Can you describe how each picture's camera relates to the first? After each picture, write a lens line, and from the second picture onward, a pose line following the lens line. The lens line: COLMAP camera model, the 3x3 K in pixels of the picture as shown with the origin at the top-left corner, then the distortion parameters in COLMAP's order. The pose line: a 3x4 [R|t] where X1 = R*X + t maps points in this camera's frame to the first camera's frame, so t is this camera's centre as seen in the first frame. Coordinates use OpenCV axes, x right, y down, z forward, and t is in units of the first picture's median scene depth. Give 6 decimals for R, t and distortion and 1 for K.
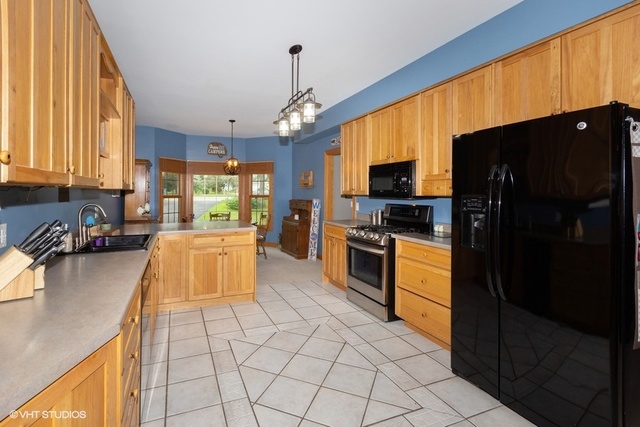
lens RADIAL K [[302.1, 0, 317.8], [0, 302.1, 194.7], [0, 0, 1]] dist [-0.000623, 0.000020]
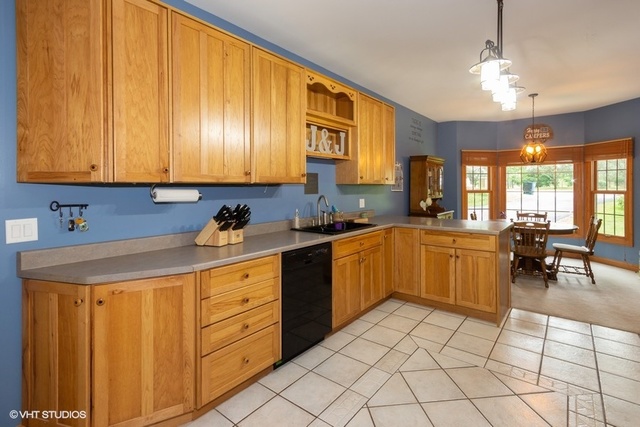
lens RADIAL K [[321.8, 0, 319.8], [0, 321.8, 188.7], [0, 0, 1]] dist [0.000519, 0.000180]
pose [[0.463379, -0.003156, -0.886155, 0.379685], [-0.000271, 0.999993, -0.003703, 0.001249], [0.886160, 0.001956, 0.463375, 0.237654]]
